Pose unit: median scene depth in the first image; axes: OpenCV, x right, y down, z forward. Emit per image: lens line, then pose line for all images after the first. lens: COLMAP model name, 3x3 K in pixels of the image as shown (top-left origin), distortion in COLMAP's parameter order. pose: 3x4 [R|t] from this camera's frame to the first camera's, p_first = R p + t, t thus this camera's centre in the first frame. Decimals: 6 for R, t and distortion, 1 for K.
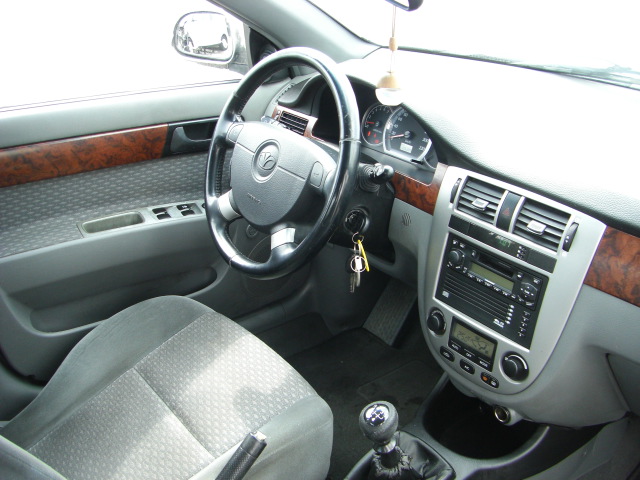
lens RADIAL K [[704.7, 0, 319.2], [0, 704.7, 241.5], [0, 0, 1]] dist [-0.142044, 0.000000]
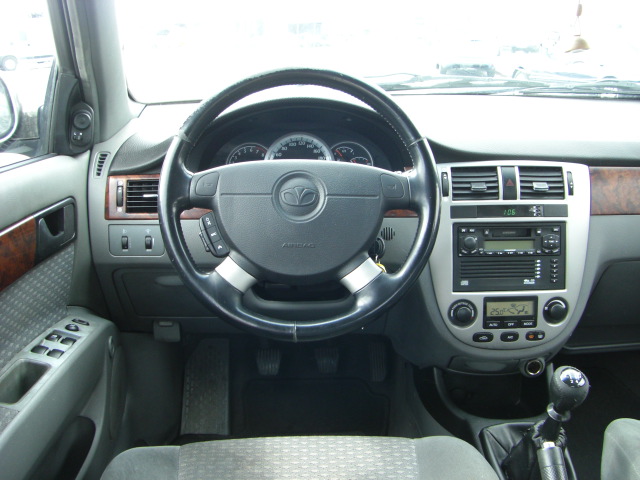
lens RADIAL K [[704.7, 0, 319.6], [0, 704.7, 239.5], [0, 0, 1]] dist [-0.142044, 0.000000]
pose [[0.575086, -0.218981, 0.788240, -0.799987], [0.357387, 0.933955, -0.001282, -0.064730], [-0.735901, 0.282444, 0.615366, 0.545272]]
